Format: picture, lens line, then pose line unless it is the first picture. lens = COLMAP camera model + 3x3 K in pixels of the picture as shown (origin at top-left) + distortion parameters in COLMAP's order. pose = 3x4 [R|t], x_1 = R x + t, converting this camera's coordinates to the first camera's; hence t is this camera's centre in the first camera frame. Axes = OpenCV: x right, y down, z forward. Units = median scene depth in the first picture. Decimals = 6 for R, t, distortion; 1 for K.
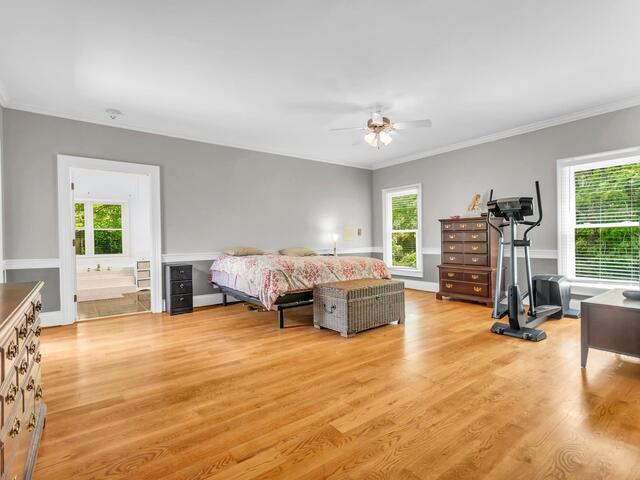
lens RADIAL K [[326.8, 0, 320.2], [0, 326.8, 247.7], [0, 0, 1]] dist [0.037857, 0.000068]
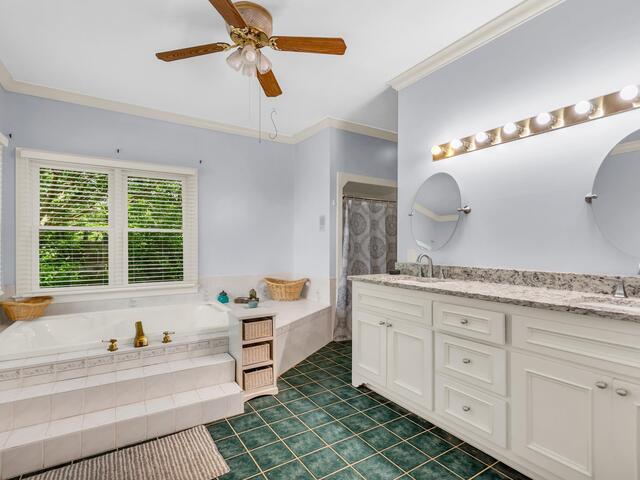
lens RADIAL K [[326.8, 0, 320.2], [0, 326.8, 247.7], [0, 0, 1]] dist [0.037857, 0.000068]
pose [[0.997662, 0.000173, -0.068336, -0.369182], [-0.001079, 0.999912, -0.013214, -0.024917], [0.068327, 0.013256, 0.997575, 0.539583]]
